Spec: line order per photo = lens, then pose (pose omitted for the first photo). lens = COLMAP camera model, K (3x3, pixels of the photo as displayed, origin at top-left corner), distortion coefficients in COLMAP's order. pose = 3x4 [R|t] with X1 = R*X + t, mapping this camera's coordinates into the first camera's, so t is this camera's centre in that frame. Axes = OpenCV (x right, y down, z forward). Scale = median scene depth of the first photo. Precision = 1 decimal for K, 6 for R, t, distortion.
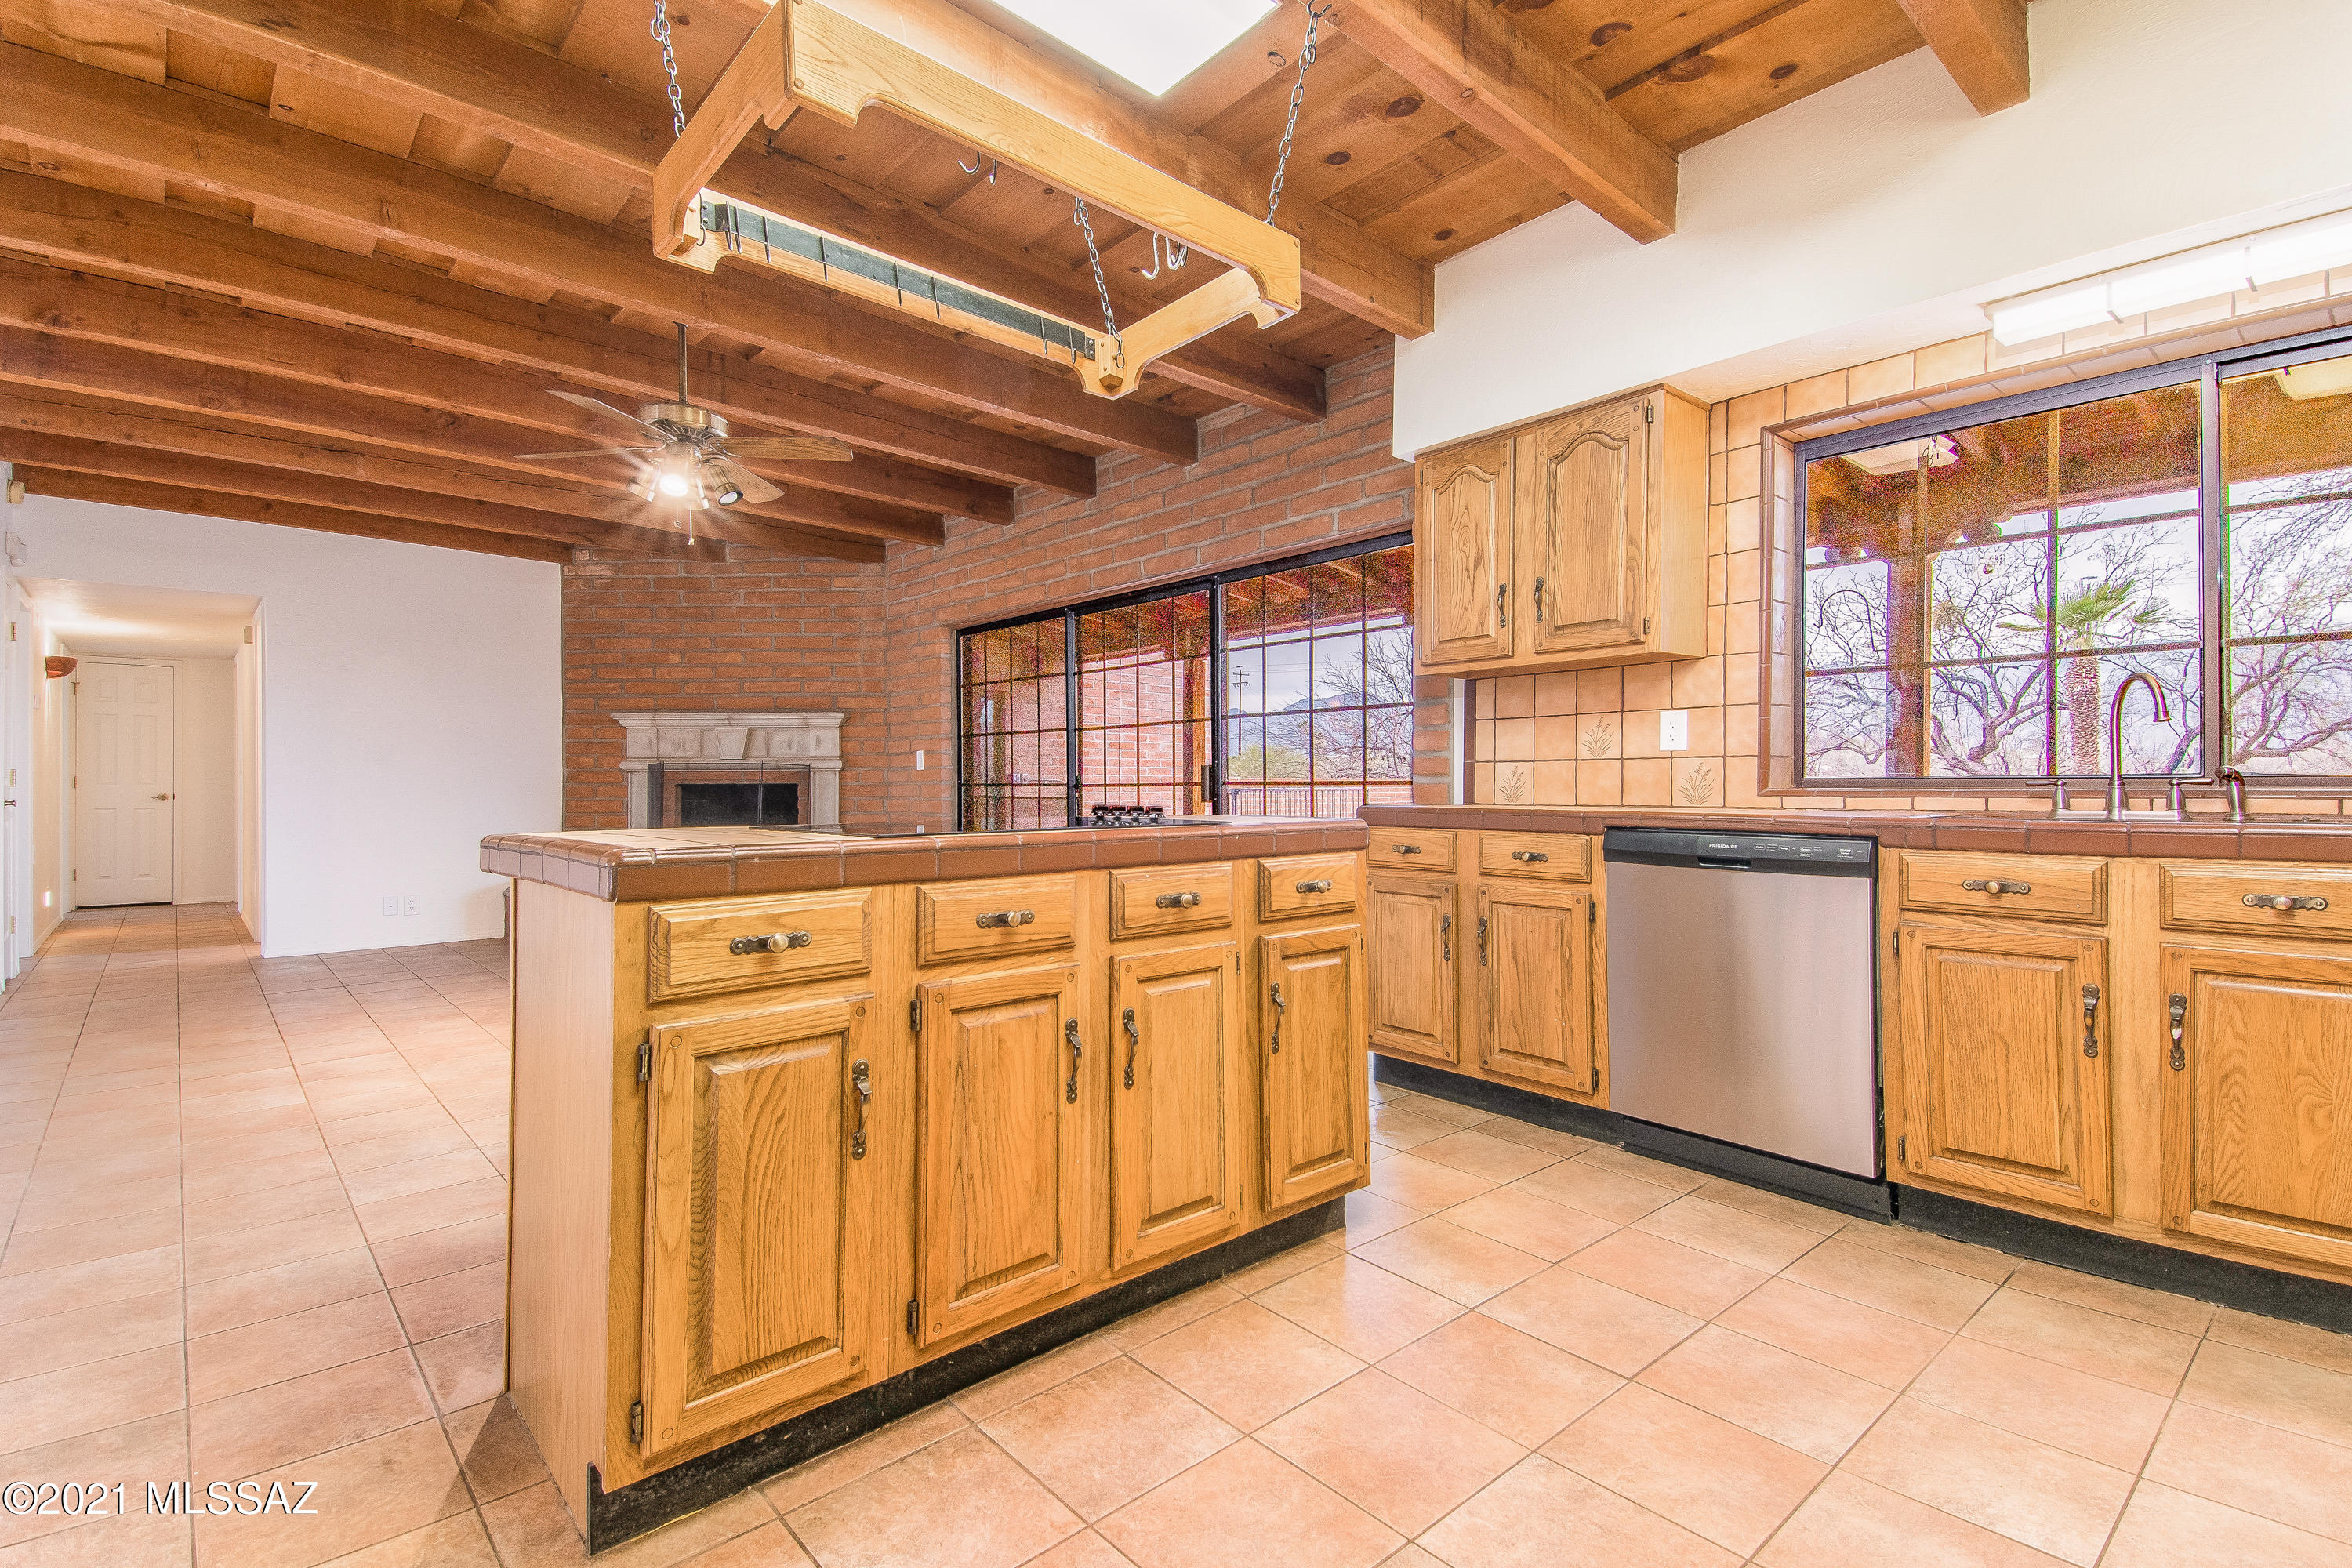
lens RADIAL K [[1091.9, 0, 1164.5], [0, 1091.9, 780.7], [0, 0, 1]] dist [0.152372, -0.085635]
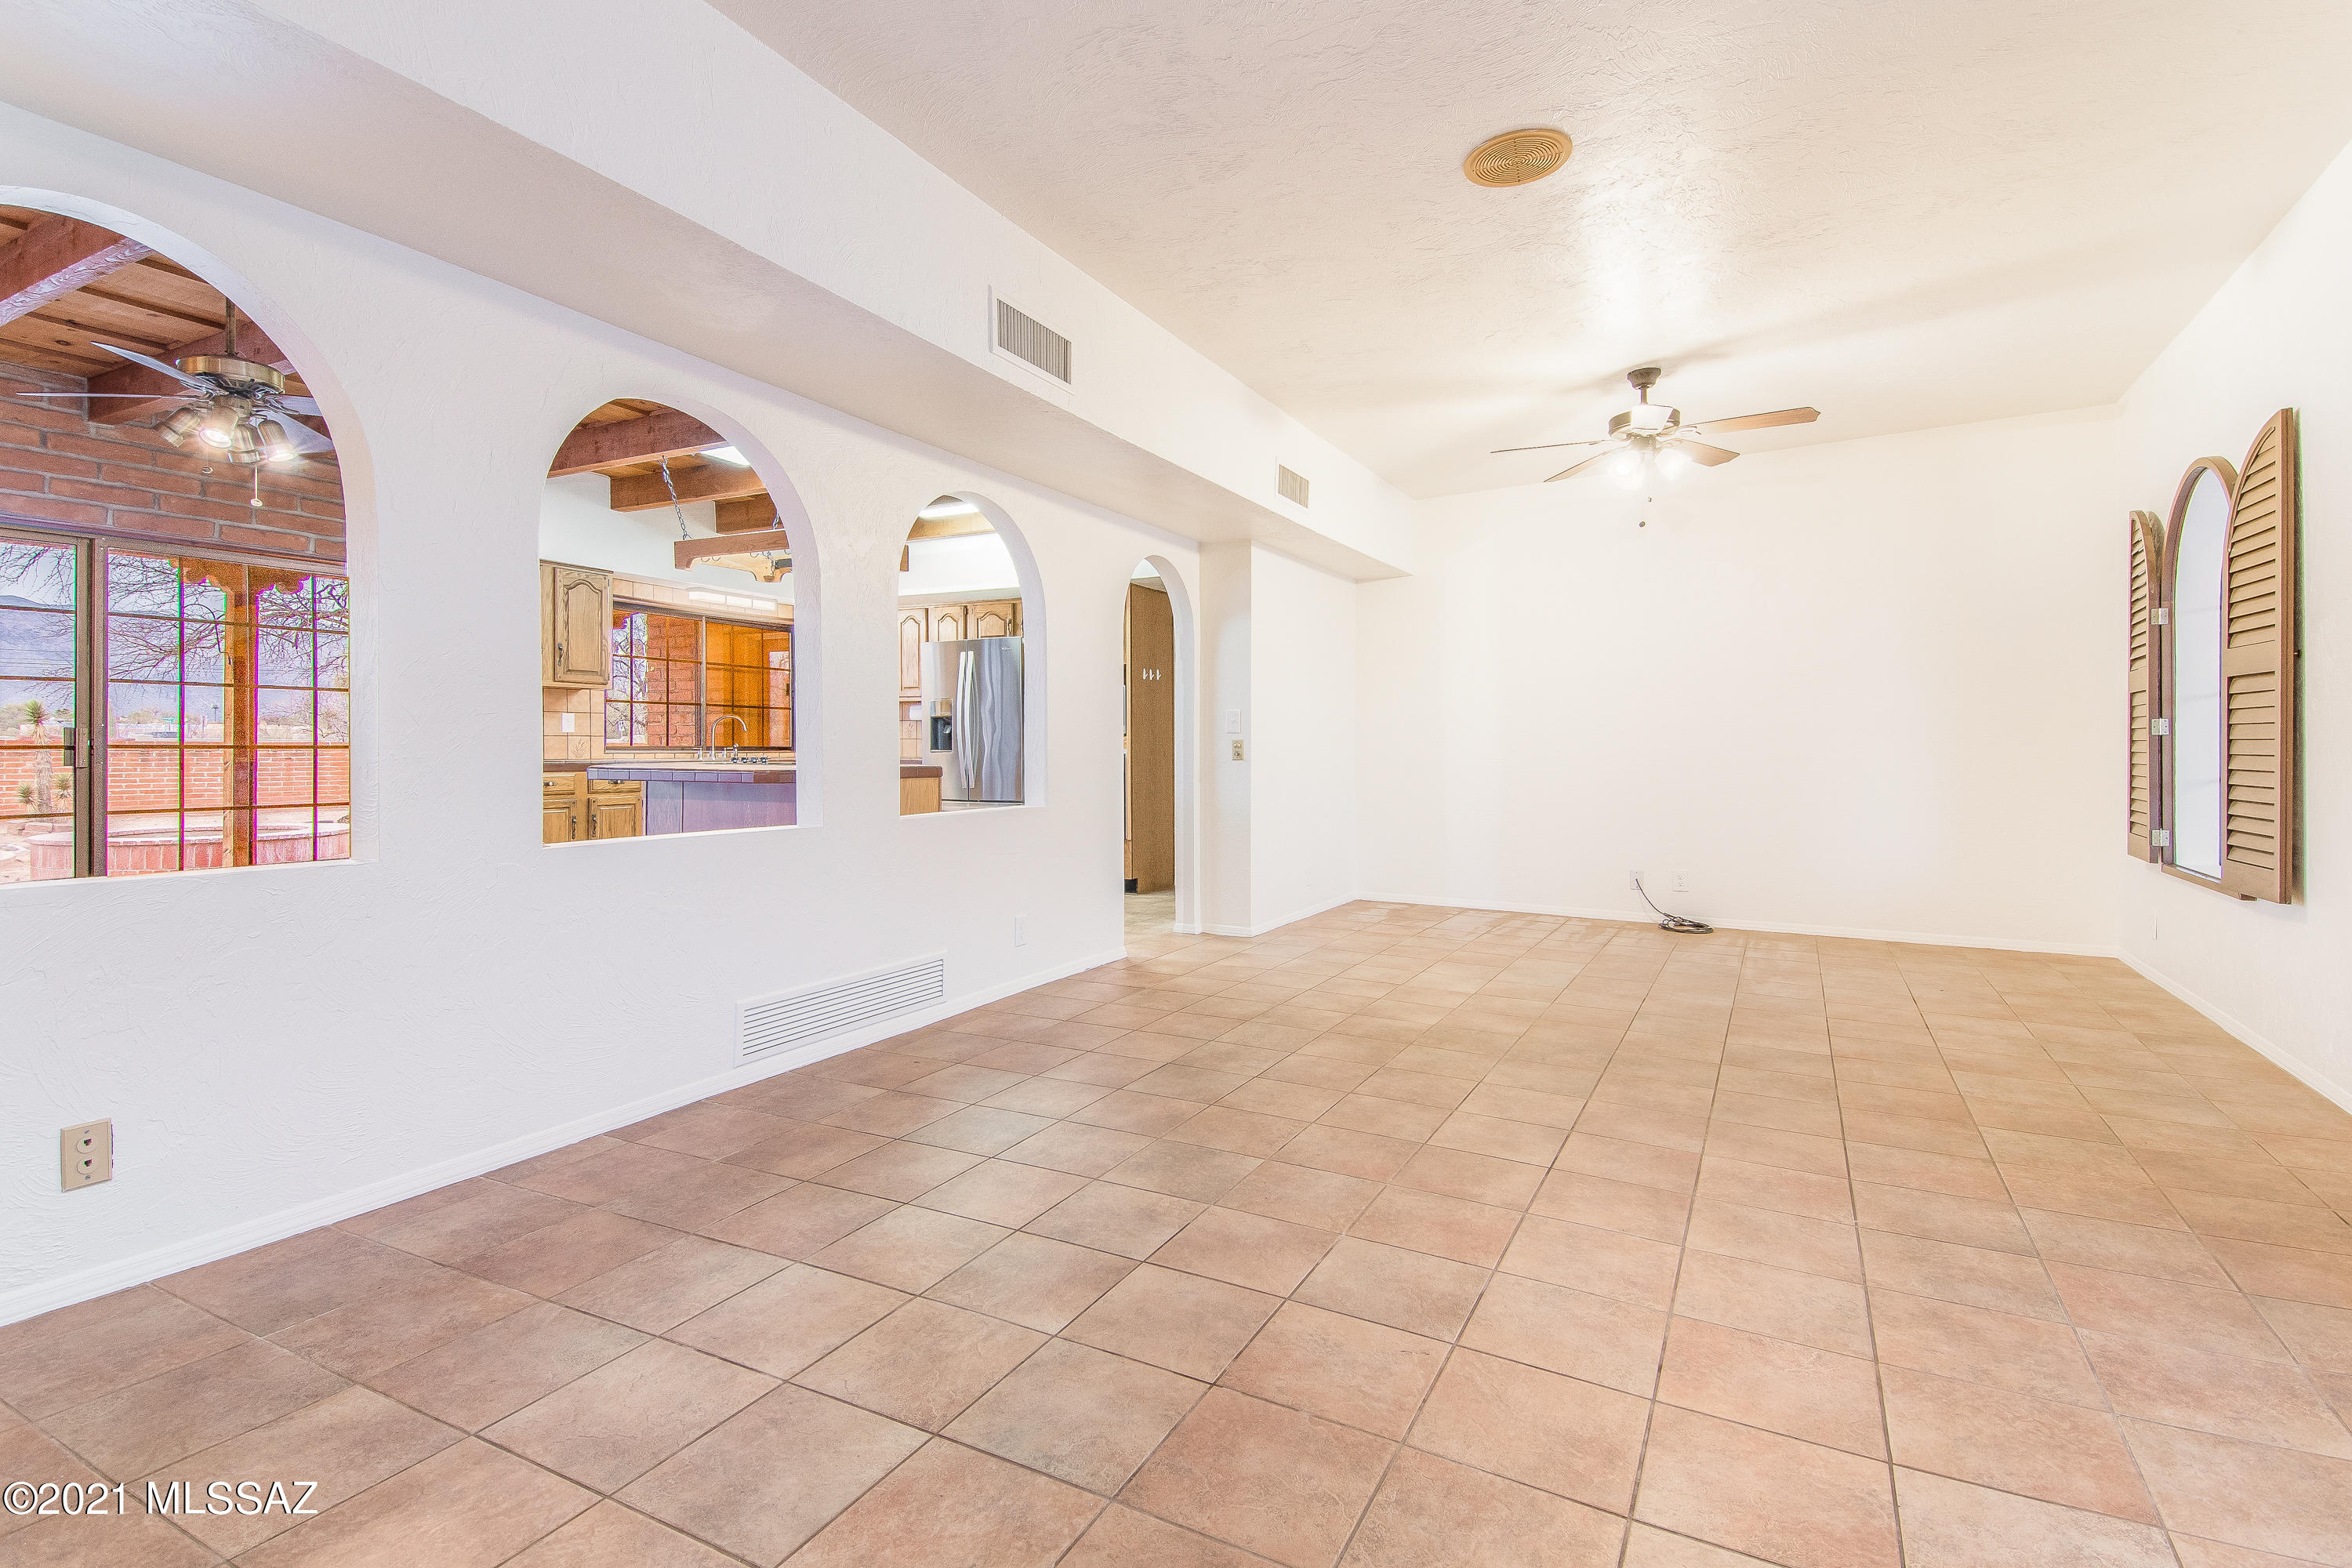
lens RADIAL K [[1103.8, 0, 1170.4], [0, 1103.8, 751.3], [0, 0, 1]] dist [0.133099, -0.076511]
pose [[-0.350884, -0.002389, 0.936416, -0.887702], [-0.006762, 0.999977, 0.000018, 0.000293], [-0.936395, -0.006326, -0.350892, 0.321205]]
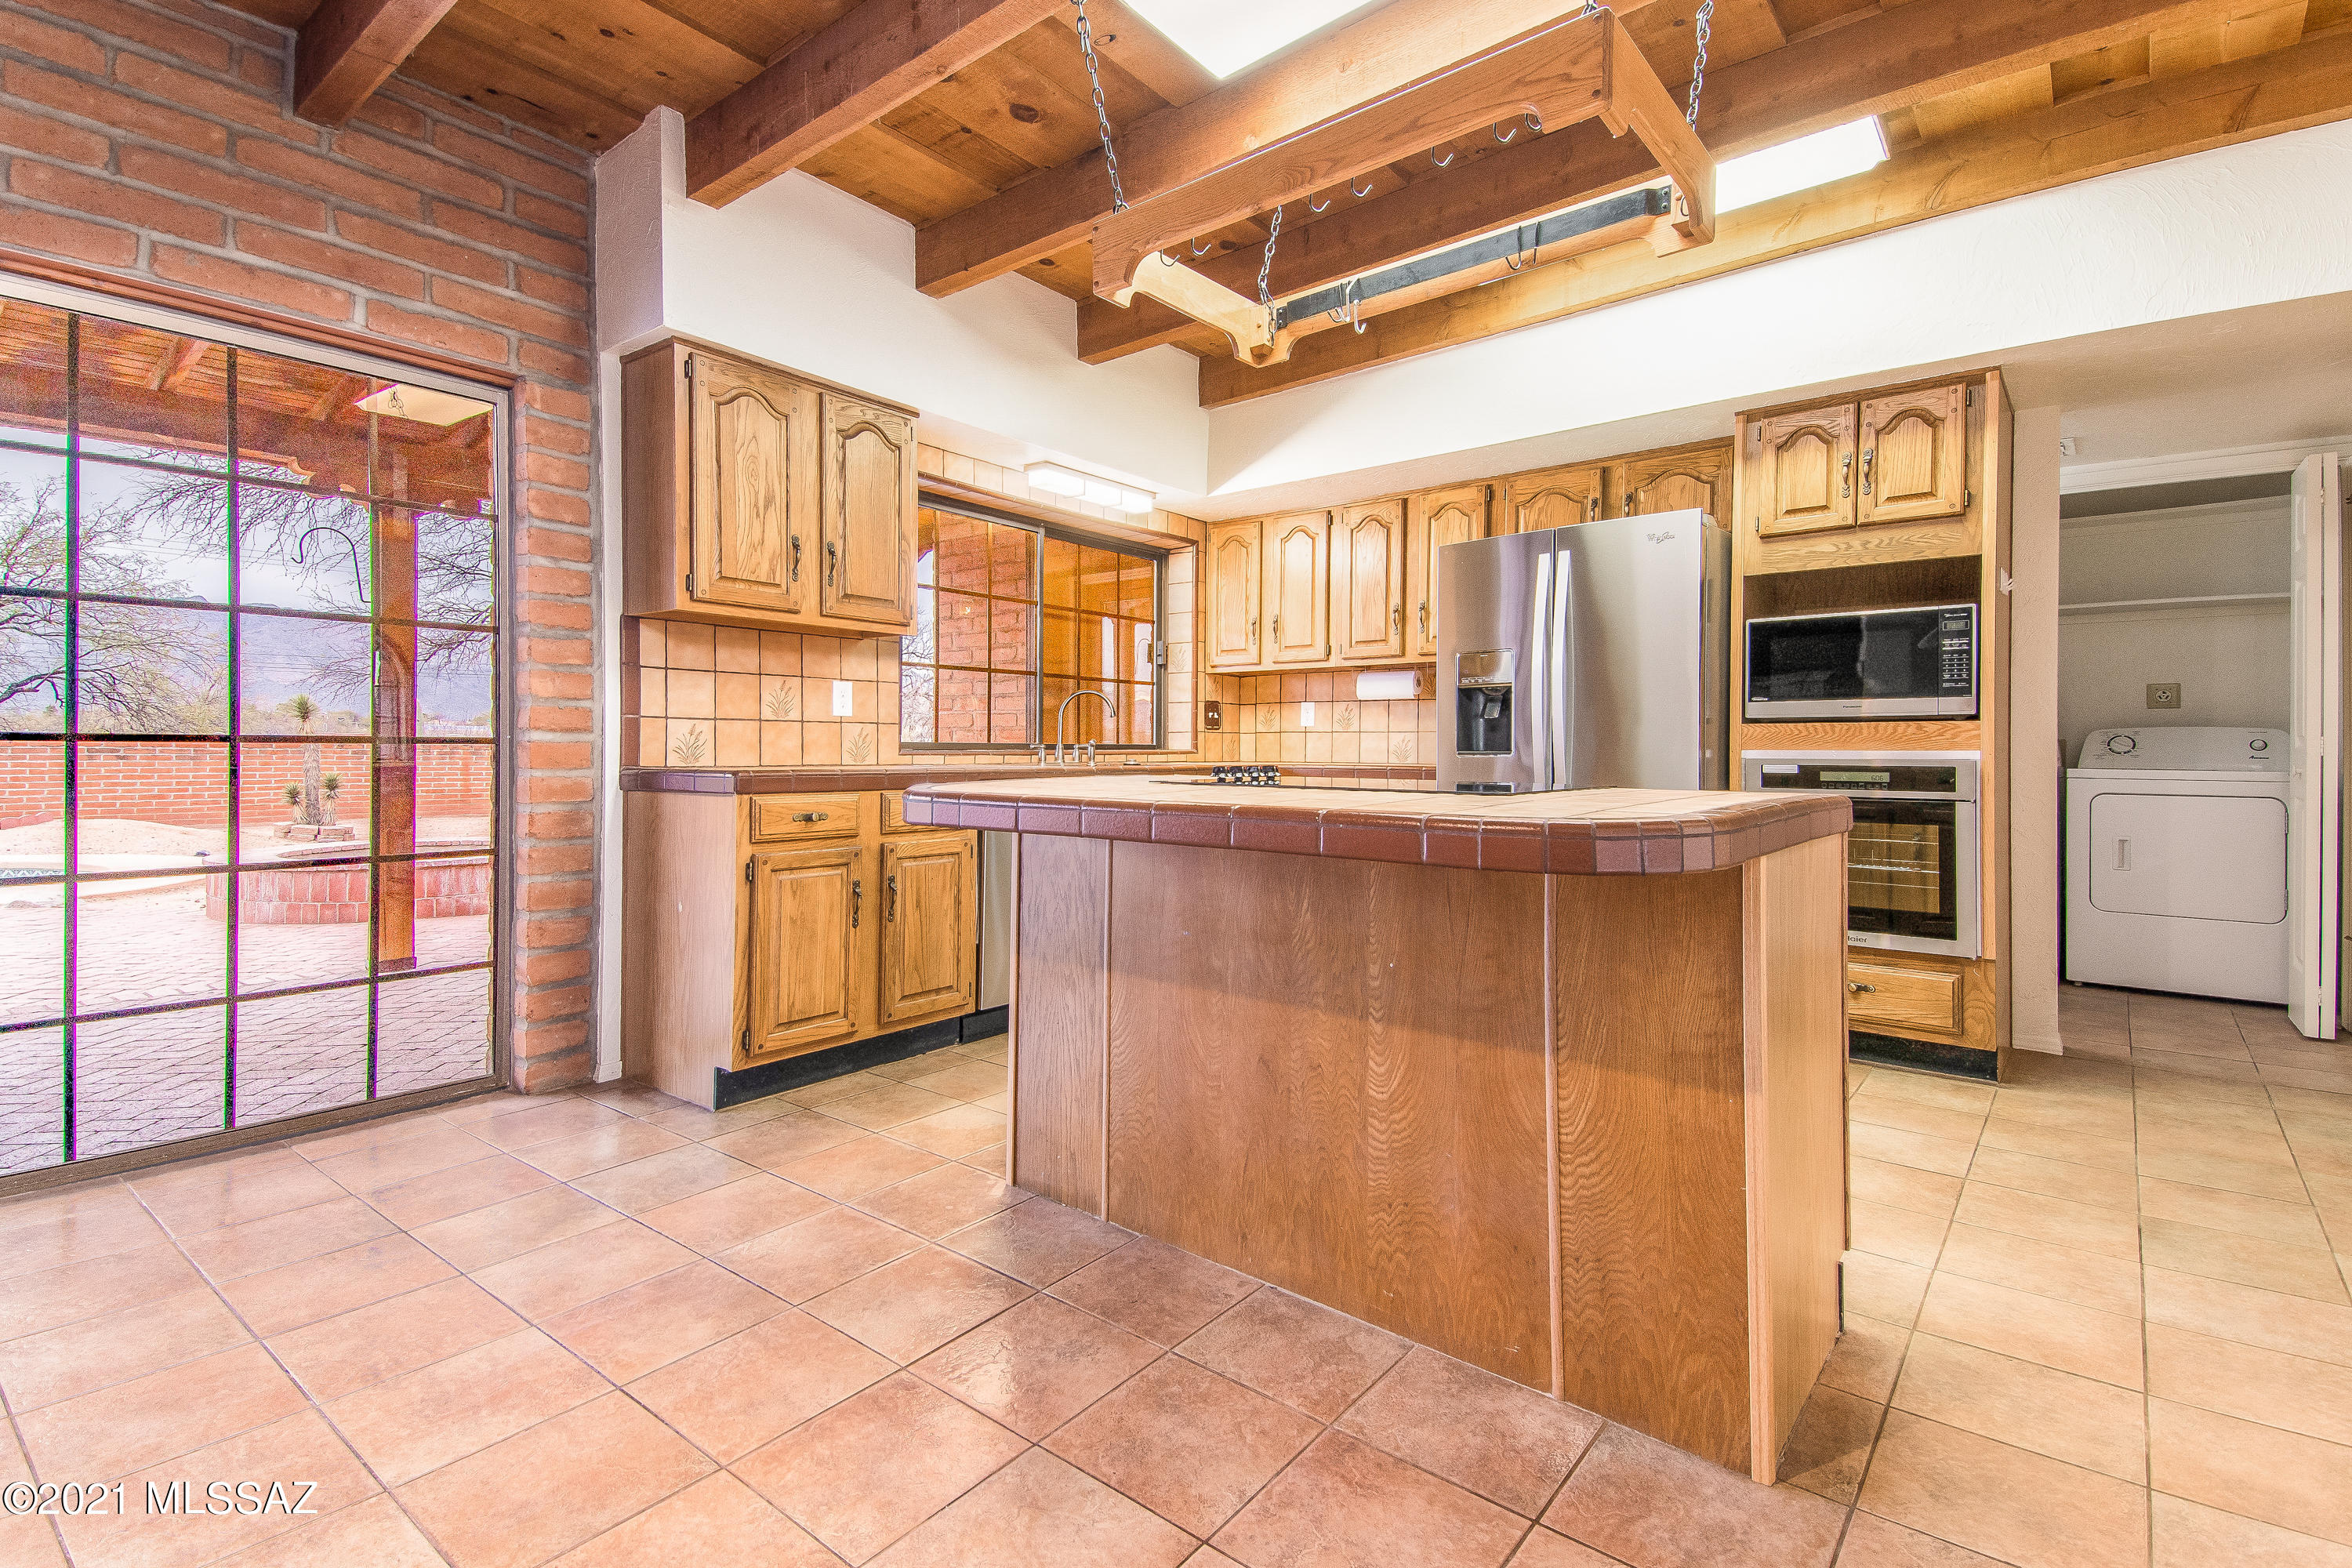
lens RADIAL K [[1103.8, 0, 1170.4], [0, 1103.8, 751.3], [0, 0, 1]] dist [0.133099, -0.076511]
pose [[-0.174990, -0.000969, 0.984570, -0.334899], [-0.011129, 0.999938, -0.000994, 0.002990], [-0.984507, -0.011132, -0.174990, 0.402180]]
